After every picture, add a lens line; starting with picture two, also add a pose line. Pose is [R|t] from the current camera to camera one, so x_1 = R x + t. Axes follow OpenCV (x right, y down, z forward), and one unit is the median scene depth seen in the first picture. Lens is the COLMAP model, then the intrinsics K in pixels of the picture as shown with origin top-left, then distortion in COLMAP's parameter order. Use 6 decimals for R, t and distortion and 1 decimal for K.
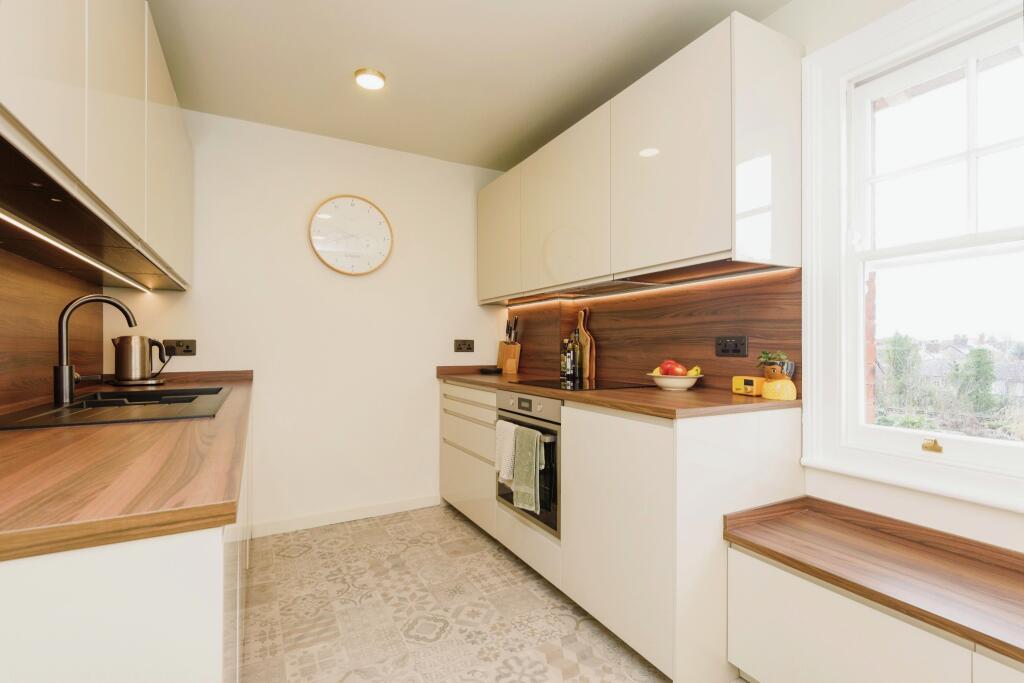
lens RADIAL K [[469.3, 0, 520.9], [0, 469.3, 339.5], [0, 0, 1]] dist [0.016756, -0.003373]
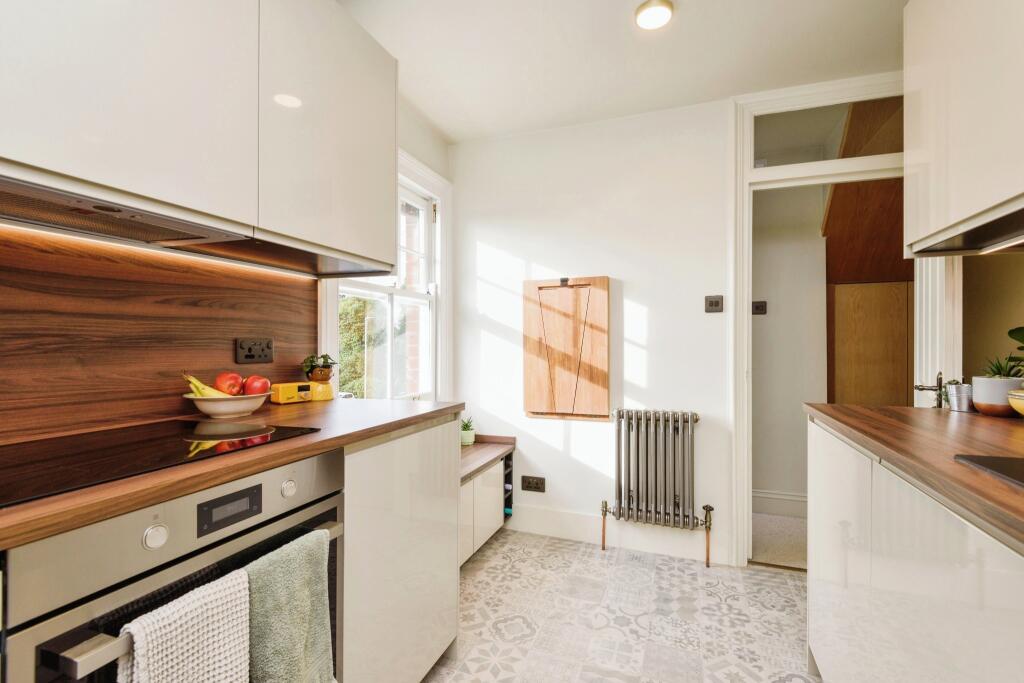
lens RADIAL K [[469.3, 0, 522.4], [0, 469.3, 350.2], [0, 0, 1]] dist [0.016756, -0.003373]
pose [[-0.657847, 0.002138, 0.753149, -0.744263], [-0.002167, 0.999986, -0.004732, 0.024456], [-0.753149, -0.004745, -0.657833, 1.772265]]
